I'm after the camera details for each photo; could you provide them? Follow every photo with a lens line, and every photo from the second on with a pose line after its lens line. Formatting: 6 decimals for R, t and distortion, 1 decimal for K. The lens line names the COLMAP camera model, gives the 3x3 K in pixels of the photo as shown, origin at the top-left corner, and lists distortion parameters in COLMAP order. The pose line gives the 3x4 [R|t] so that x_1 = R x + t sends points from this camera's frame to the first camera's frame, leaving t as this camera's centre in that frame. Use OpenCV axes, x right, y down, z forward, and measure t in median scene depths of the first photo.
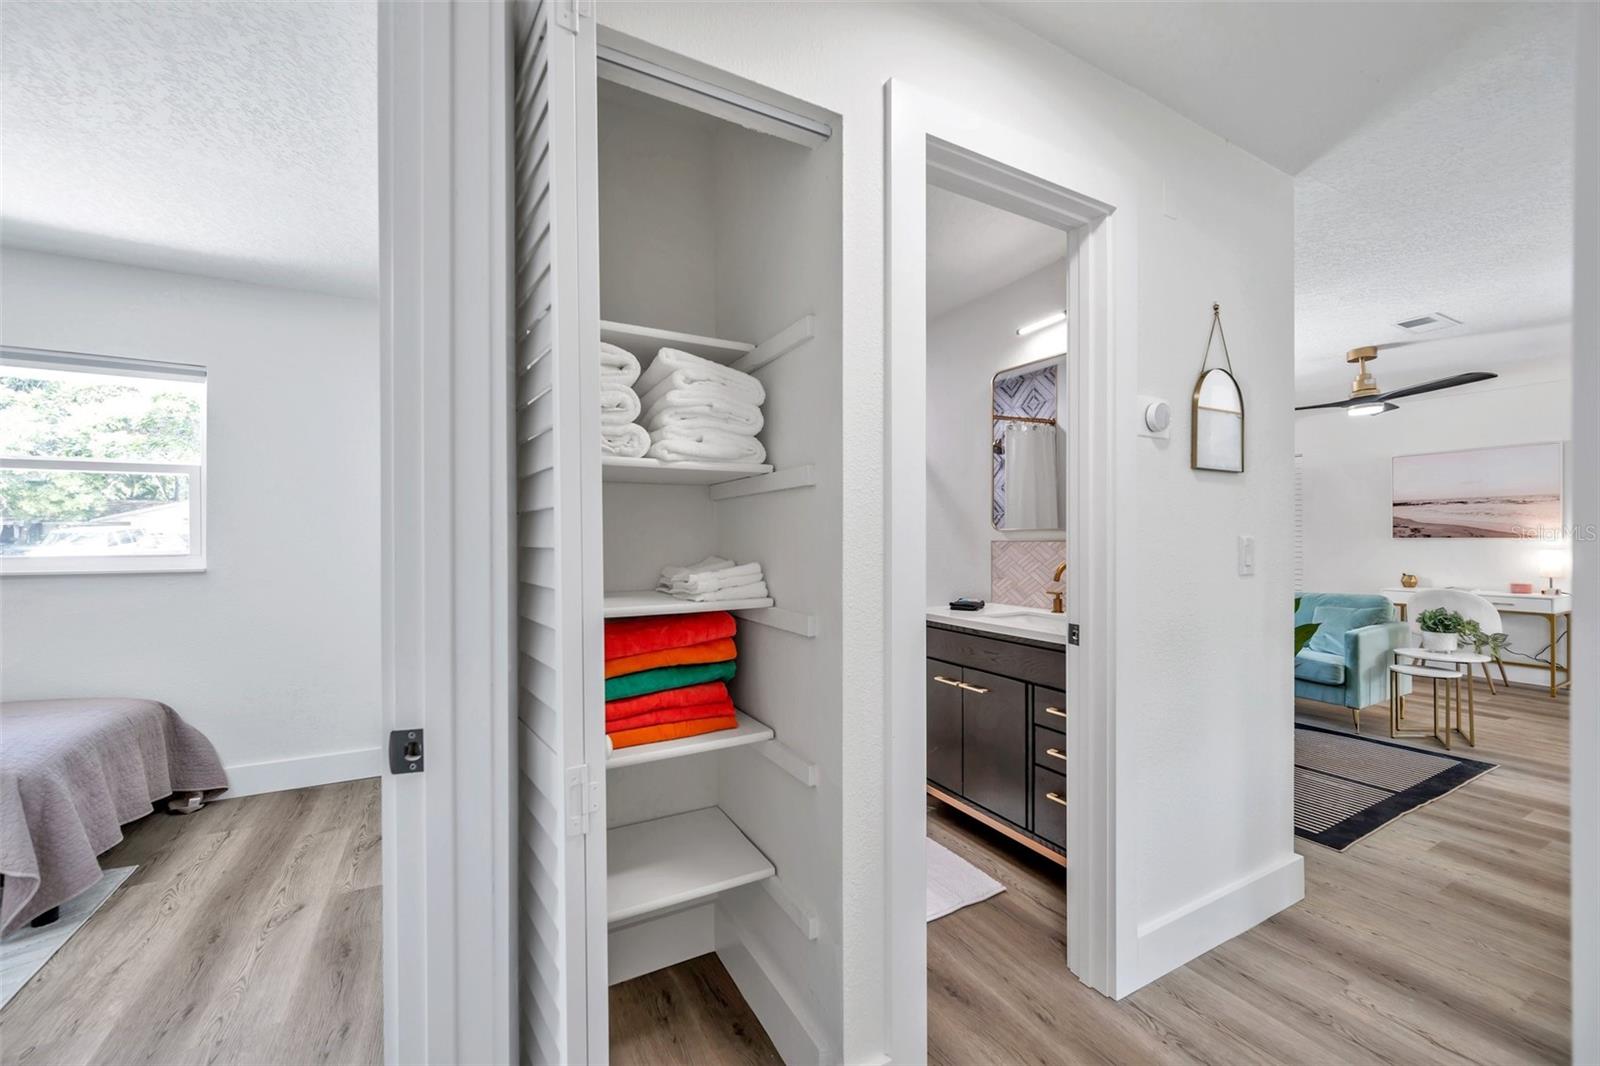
lens RADIAL K [[621.3, 0, 801.6], [0, 621.3, 534.9], [0, 0, 1]] dist [0.001602, -0.000116]
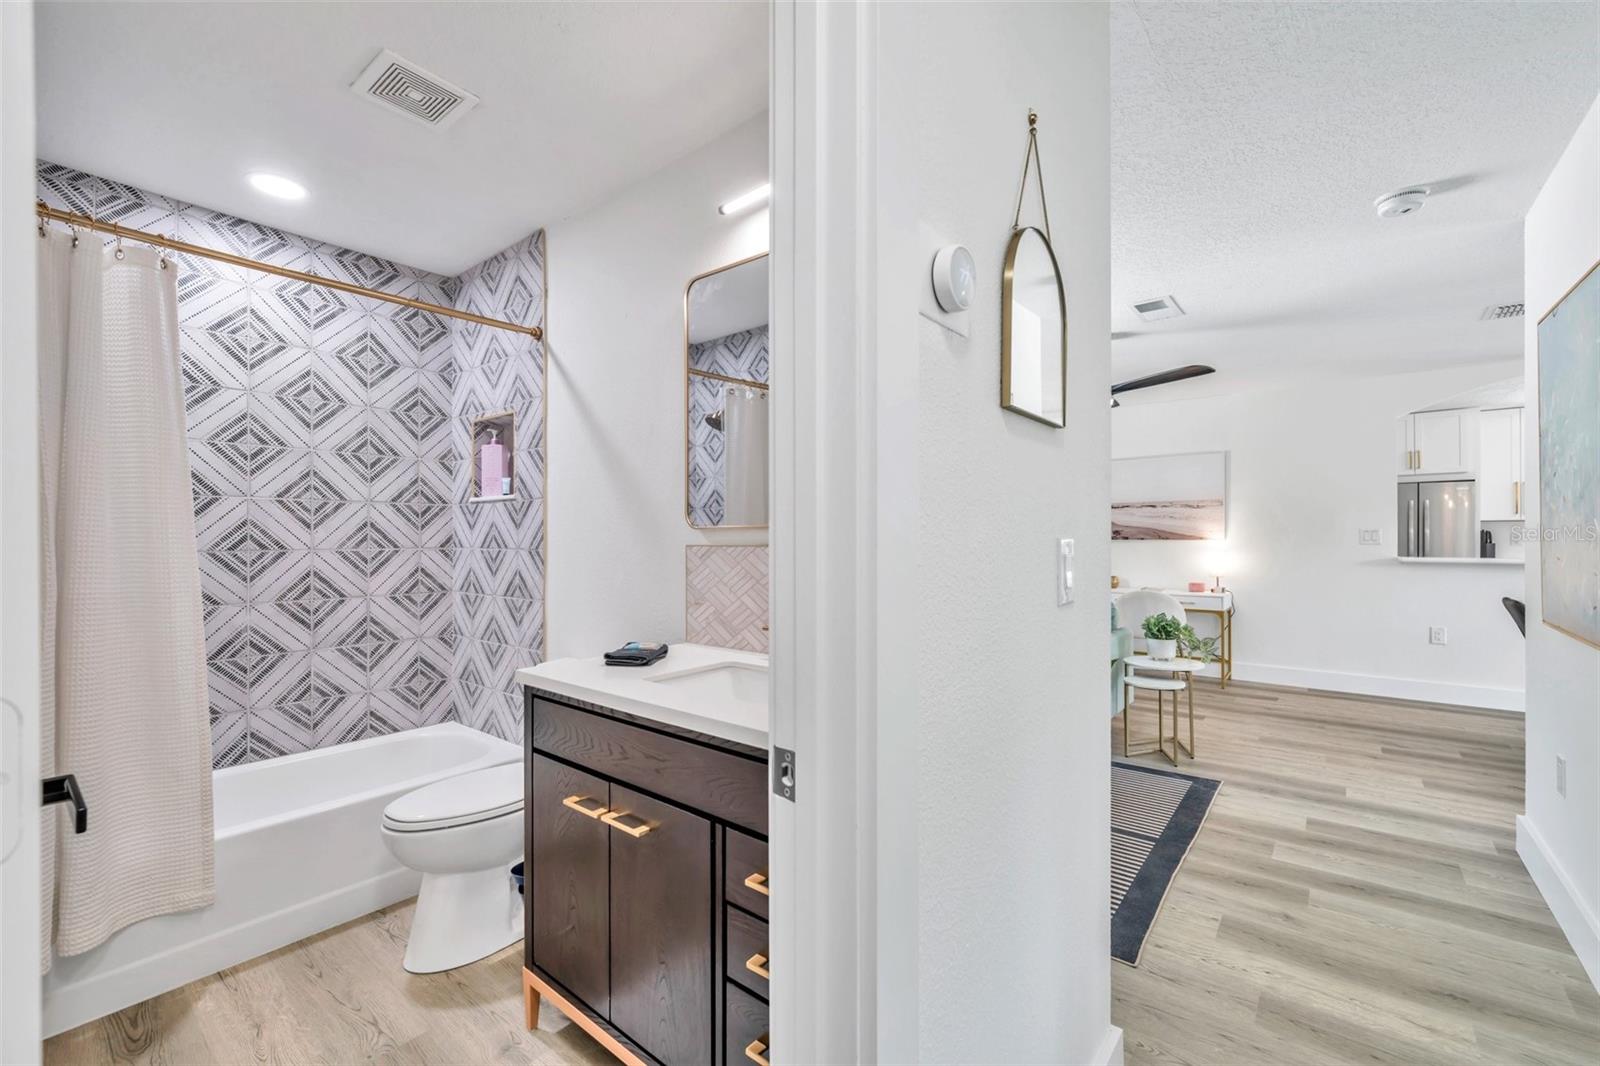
lens RADIAL K [[663.9, 0, 800.3], [0, 663.9, 538.8], [0, 0, 1]] dist [0.000598, -0.000208]
pose [[0.925756, -0.000446, 0.378121, 0.167472], [-0.000437, 0.999997, 0.002252, 0.001296], [-0.378121, -0.002250, 0.925754, 0.349652]]
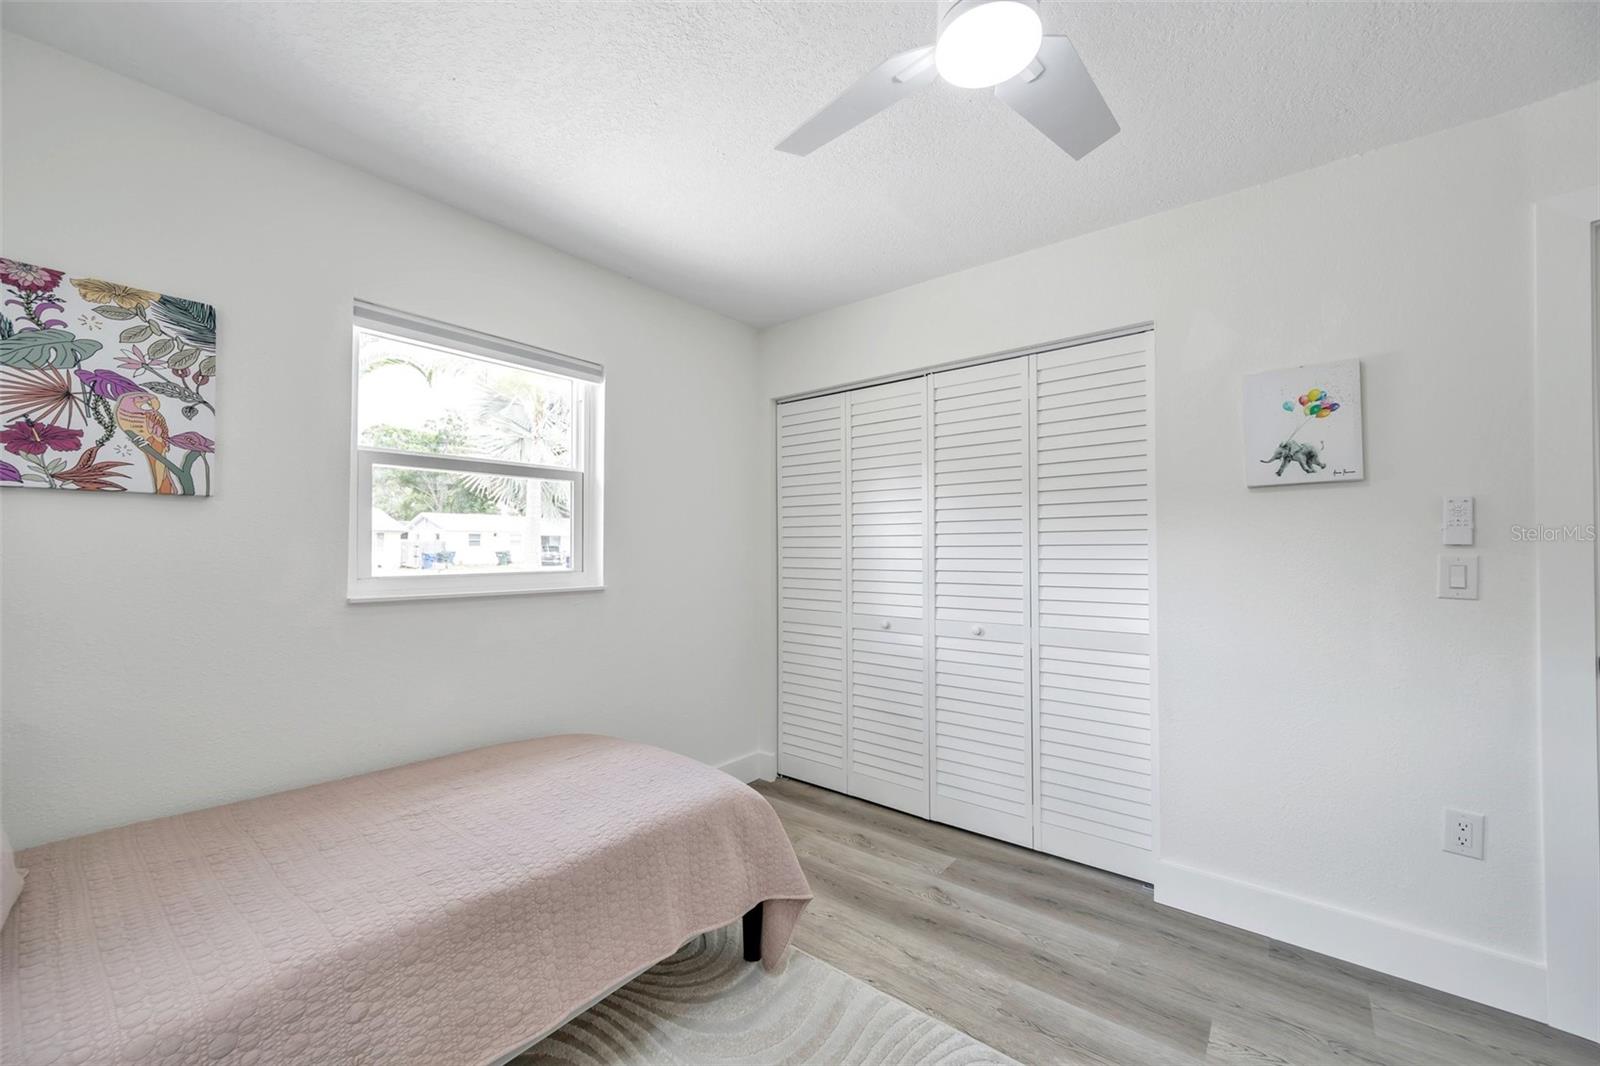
lens RADIAL K [[629.3, 0, 801.0], [0, 629.3, 533.3], [0, 0, 1]] dist [0.013944, -0.000541]
pose [[0.923303, 0.008337, 0.383982, -1.042200], [0.001338, 0.999688, -0.024923, 0.002624], [-0.384070, 0.023525, 0.923004, 0.037858]]
